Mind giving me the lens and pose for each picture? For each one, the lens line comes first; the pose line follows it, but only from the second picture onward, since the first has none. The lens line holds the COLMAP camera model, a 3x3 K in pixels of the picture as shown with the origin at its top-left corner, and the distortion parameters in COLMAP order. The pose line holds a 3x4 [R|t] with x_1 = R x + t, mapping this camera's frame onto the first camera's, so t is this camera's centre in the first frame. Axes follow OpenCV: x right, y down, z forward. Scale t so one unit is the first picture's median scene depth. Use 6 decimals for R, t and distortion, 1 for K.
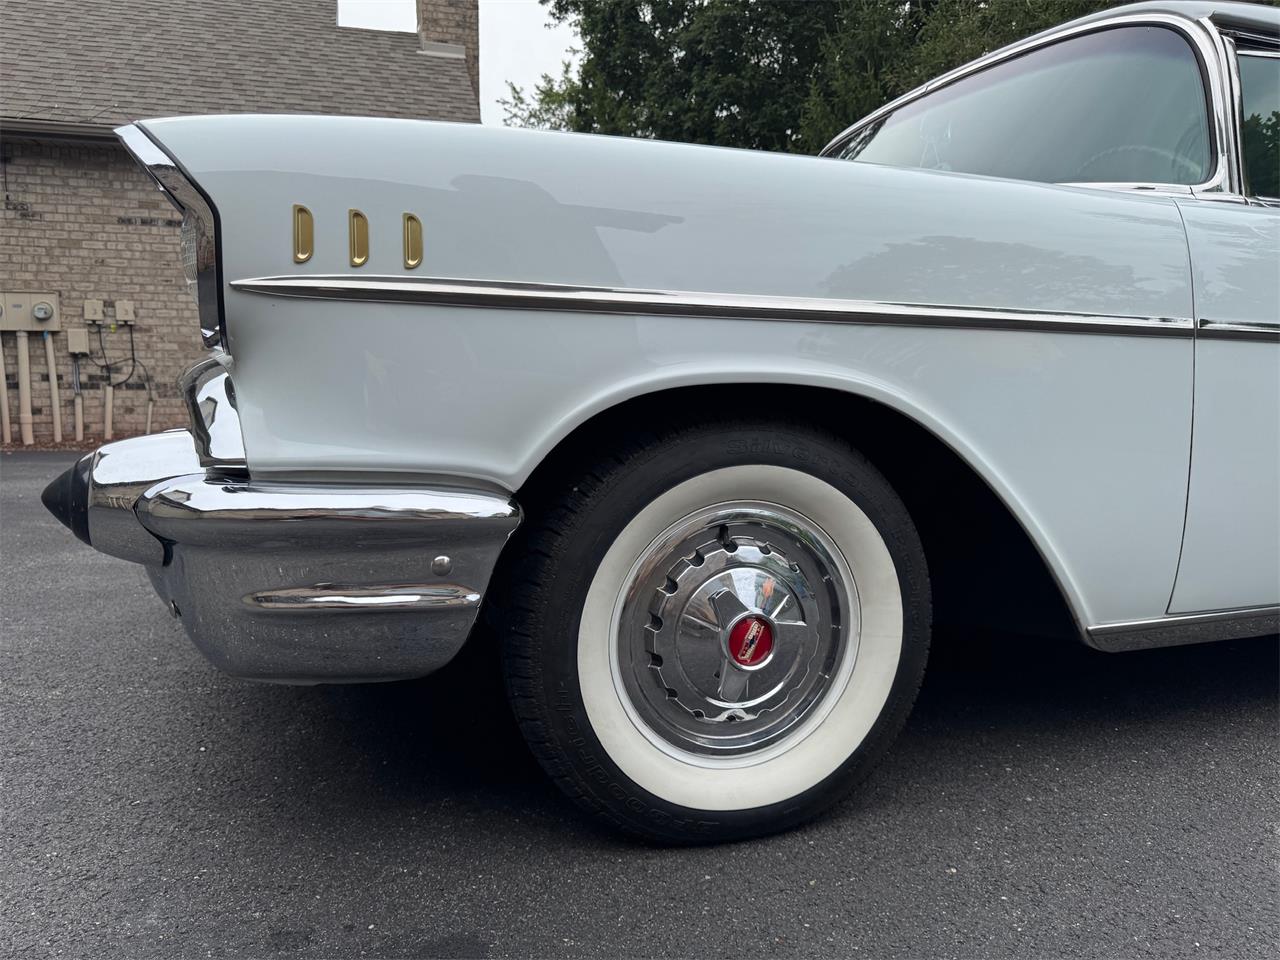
lens RADIAL K [[906.4, 0, 663.1], [0, 906.4, 478.3], [0, 0, 1]] dist [0.013871, -0.015367]
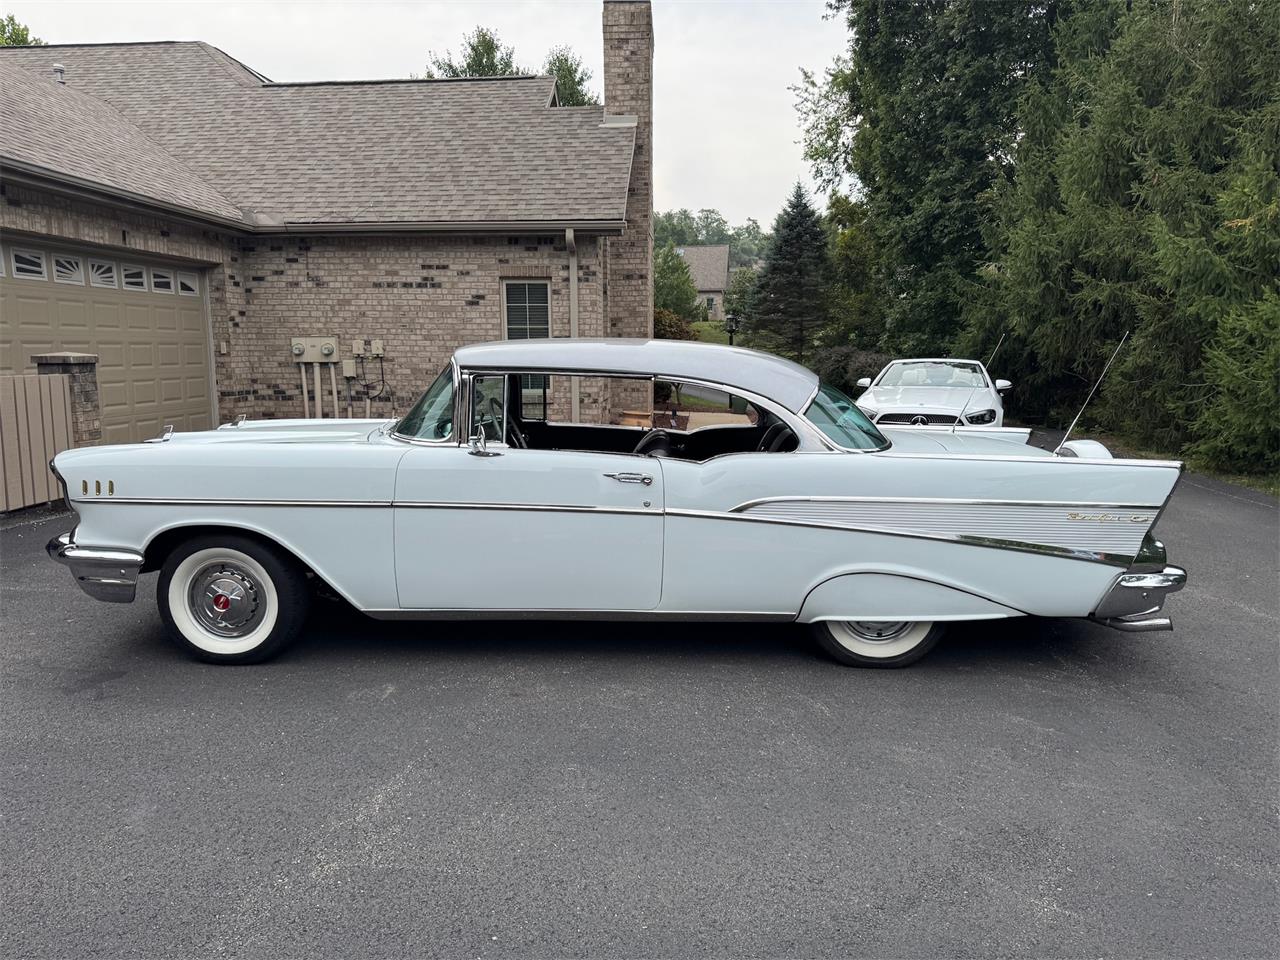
lens RADIAL K [[883.9, 0, 656.0], [0, 883.9, 480.5], [0, 0, 1]] dist [0.034391, -0.044259]
pose [[0.936266, 0.048468, -0.347932, 0.326618], [-0.033272, 0.998219, 0.049522, -0.057322], [0.349713, -0.034790, 0.936211, -0.174828]]
